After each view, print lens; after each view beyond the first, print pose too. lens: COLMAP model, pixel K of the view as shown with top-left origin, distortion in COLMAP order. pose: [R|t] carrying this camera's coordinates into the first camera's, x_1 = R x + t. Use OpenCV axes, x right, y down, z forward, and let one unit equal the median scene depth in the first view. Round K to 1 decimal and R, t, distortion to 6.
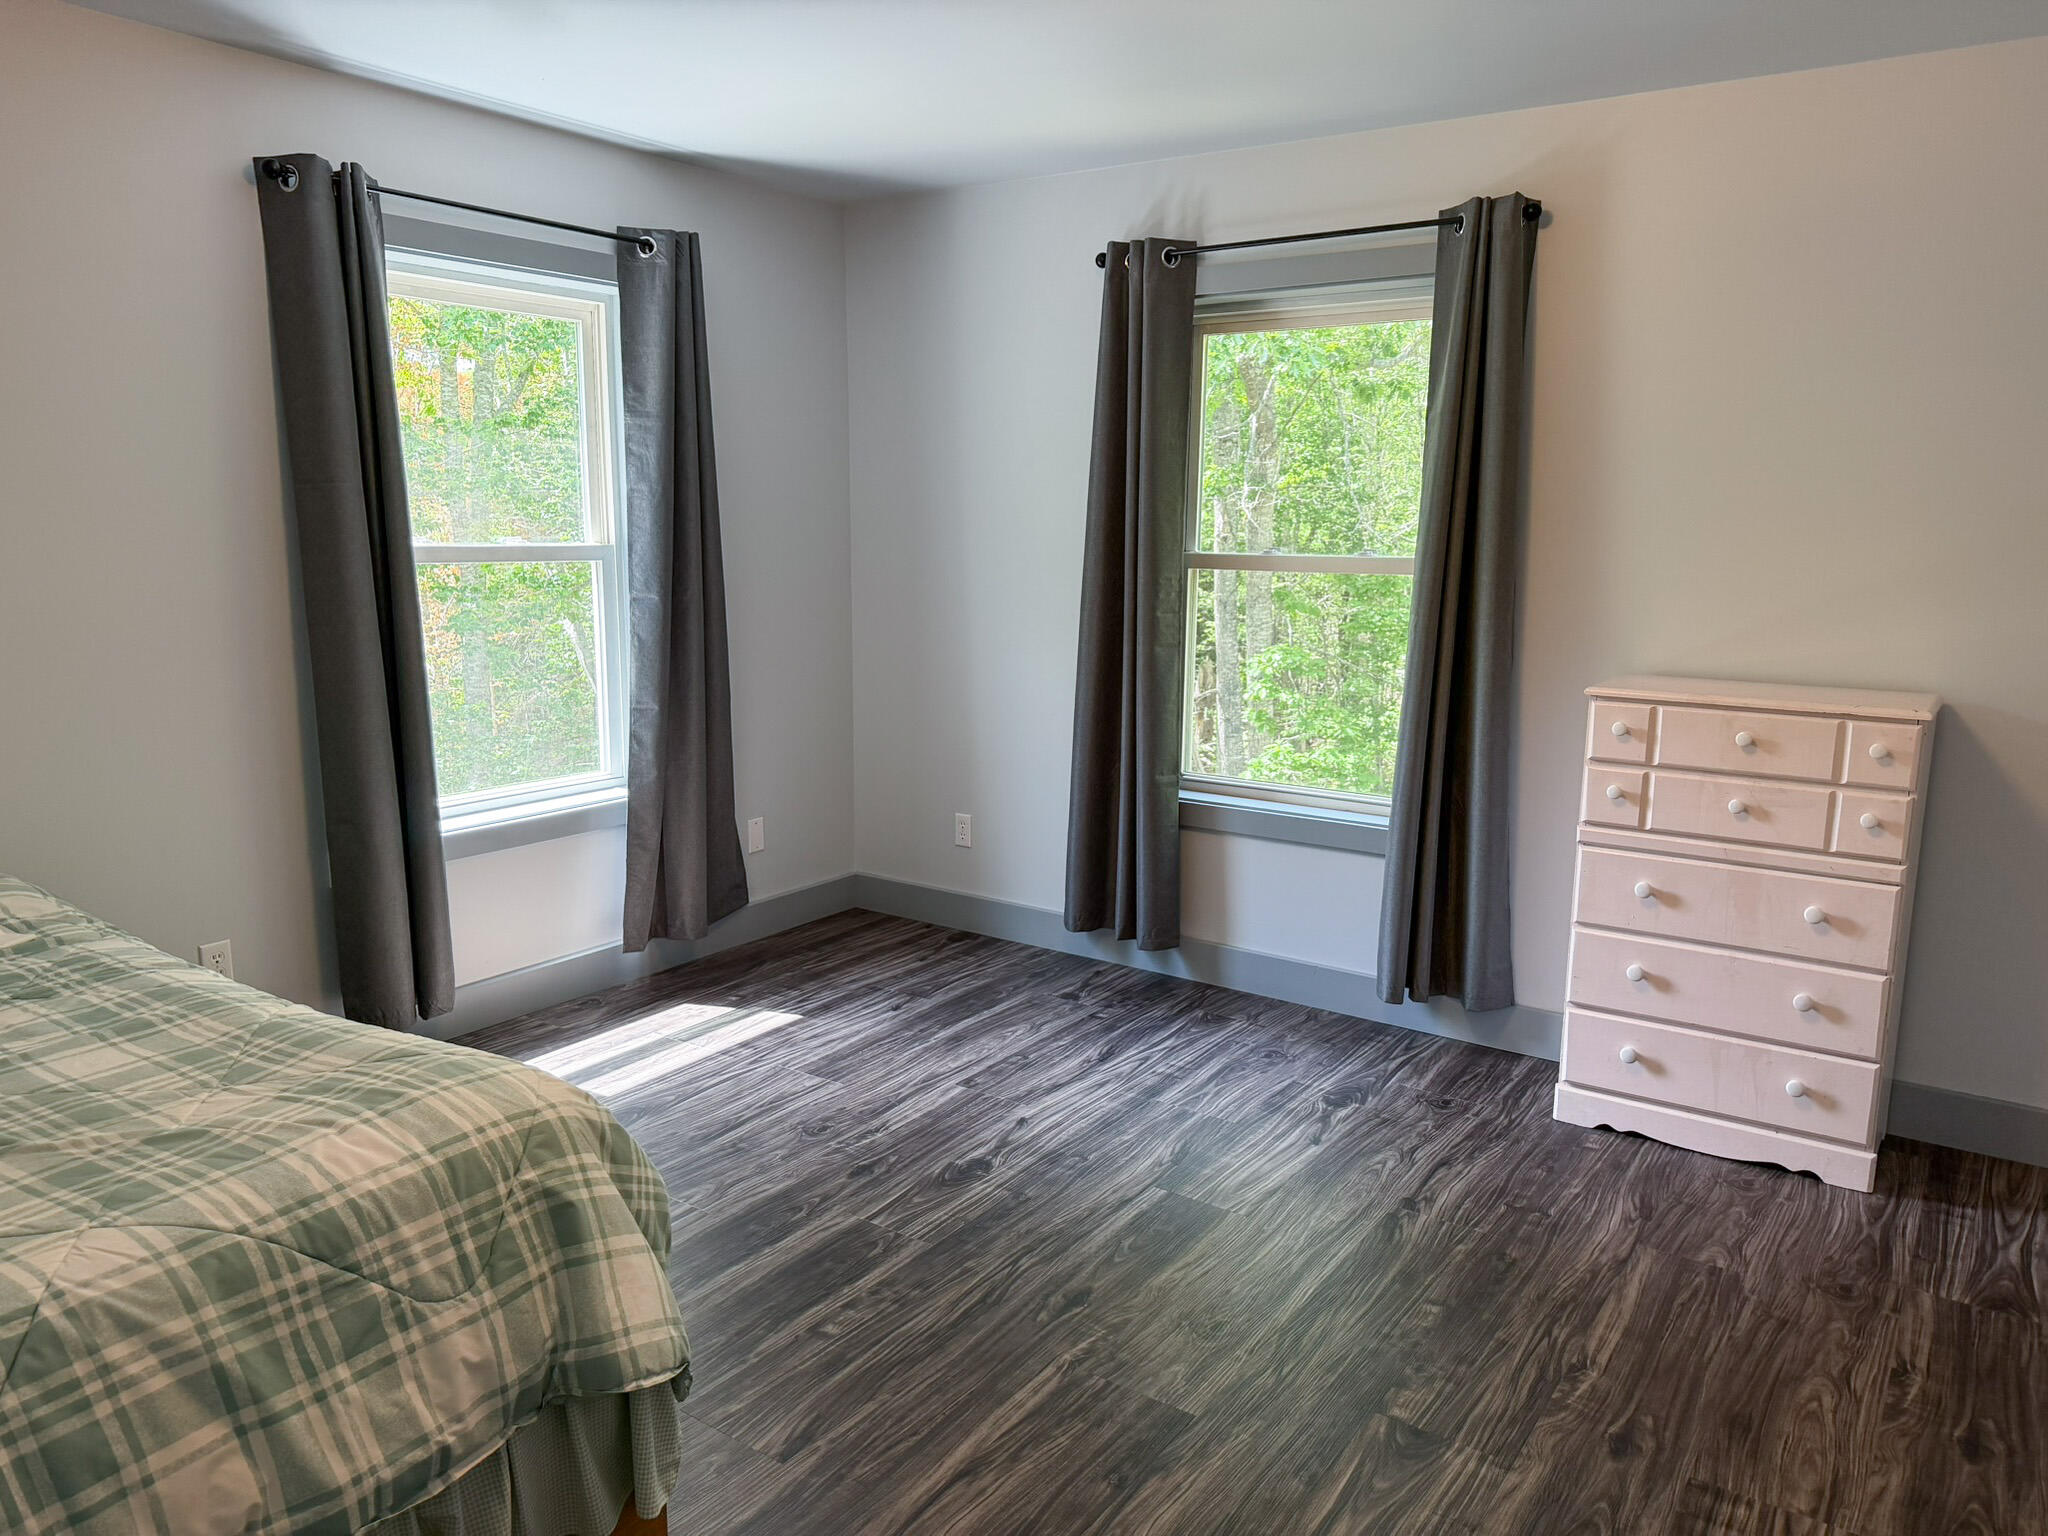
lens RADIAL K [[1452.2, 0, 1030.2], [0, 1452.2, 773.2], [0, 0, 1]] dist [0.030040, -0.045901]
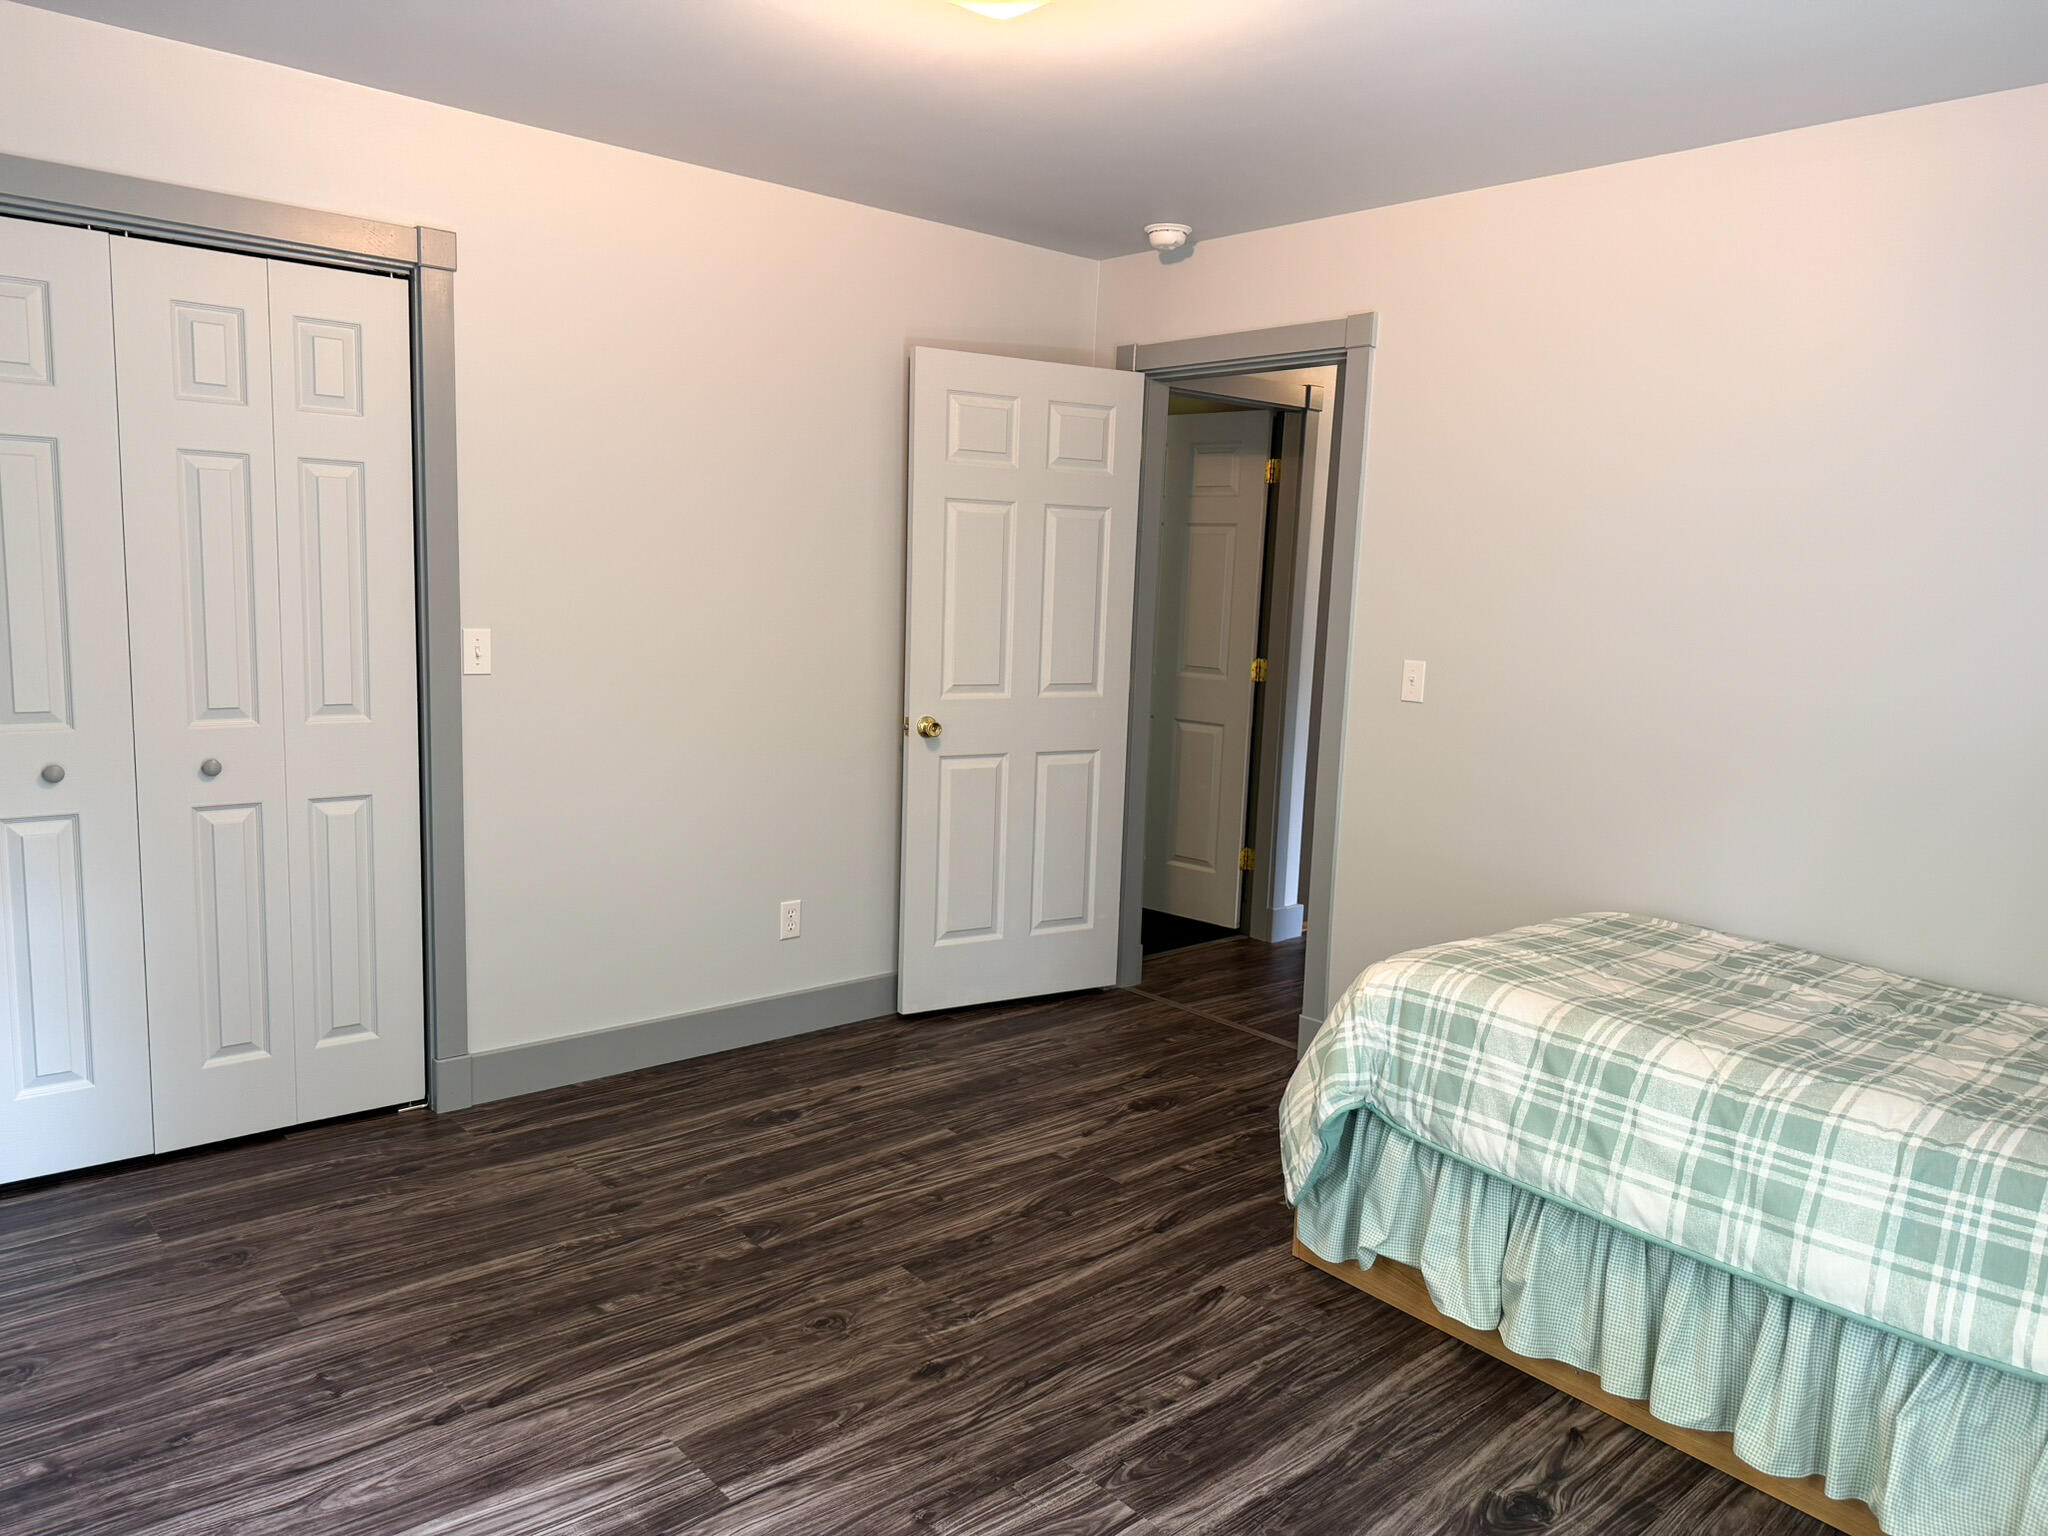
lens RADIAL K [[1452.2, 0, 1030.2], [0, 1452.2, 773.2], [0, 0, 1]] dist [0.030040, -0.045901]
pose [[-0.970469, -0.084789, 0.225833, -0.223349], [-0.011188, 0.951004, 0.308977, -0.326482], [-0.240966, 0.297326, -0.923868, 1.825942]]
